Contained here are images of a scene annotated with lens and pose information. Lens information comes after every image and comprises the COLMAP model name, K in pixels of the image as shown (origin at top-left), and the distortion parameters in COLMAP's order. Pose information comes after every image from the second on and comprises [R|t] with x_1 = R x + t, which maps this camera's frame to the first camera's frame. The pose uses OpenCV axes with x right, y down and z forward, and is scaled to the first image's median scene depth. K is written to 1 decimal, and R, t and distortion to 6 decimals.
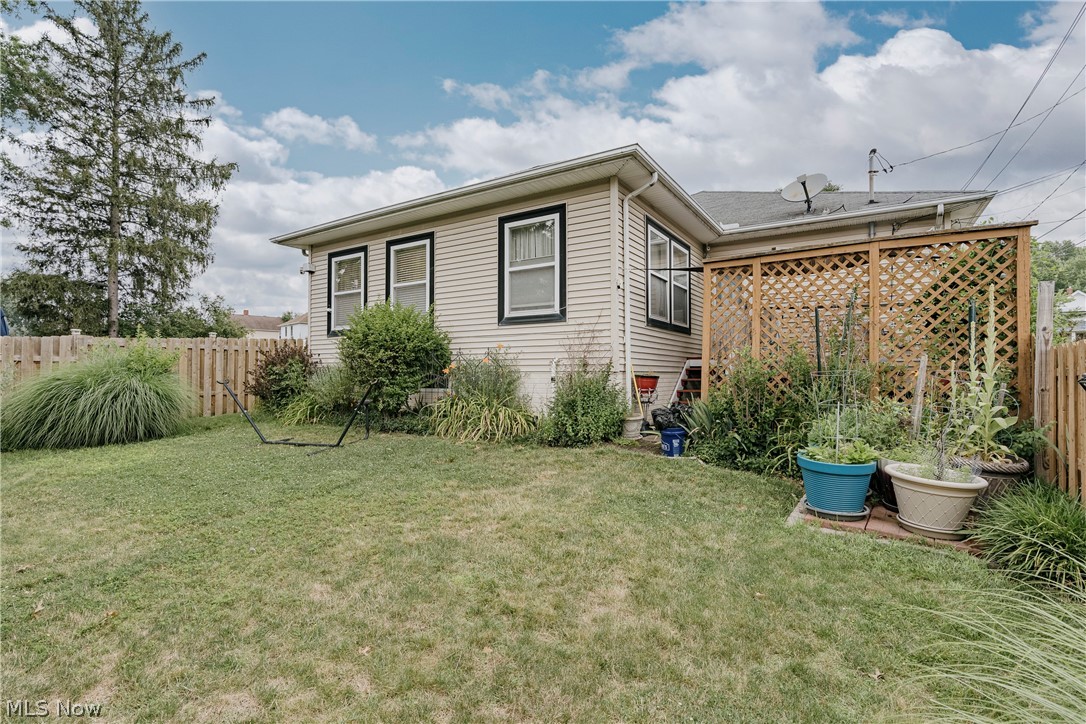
lens RADIAL K [[496.1, 0, 541.7], [0, 496.1, 367.8], [0, 0, 1]] dist [-0.002348, -0.000118]
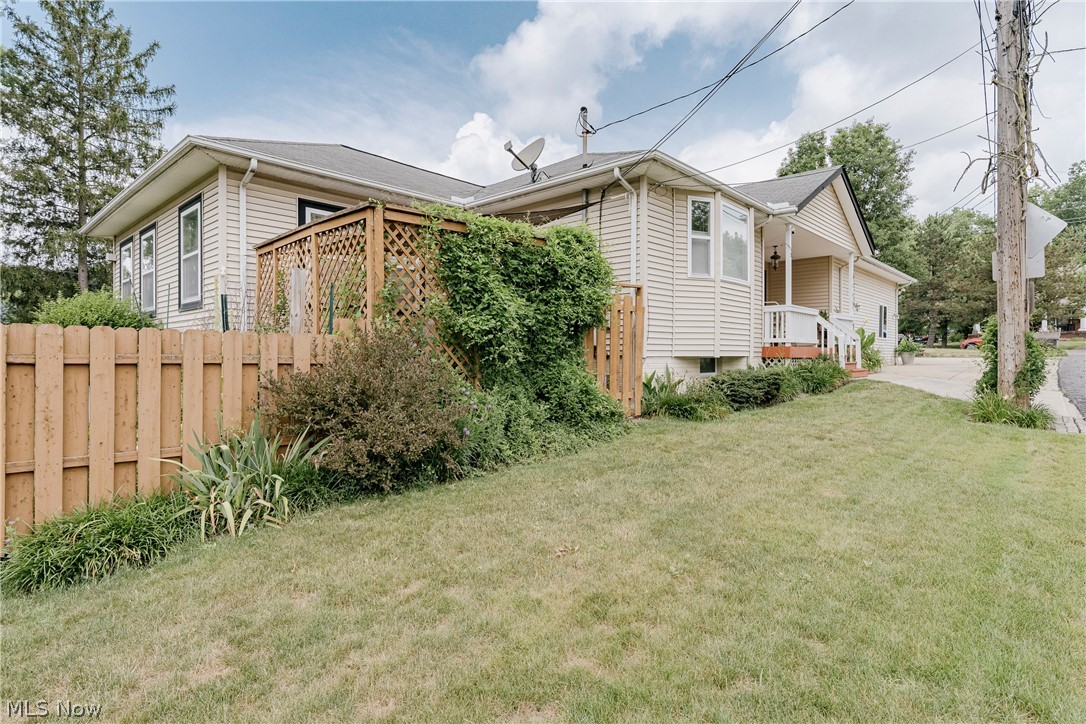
lens RADIAL K [[560.6, 0, 542.9], [0, 560.6, 357.0], [0, 0, 1]] dist [0.001186, 0.000488]
pose [[0.983169, -0.001518, -0.182693, 0.779026], [0.004582, 0.999856, 0.016348, -0.005842], [0.182642, -0.016910, 0.983034, -0.019110]]
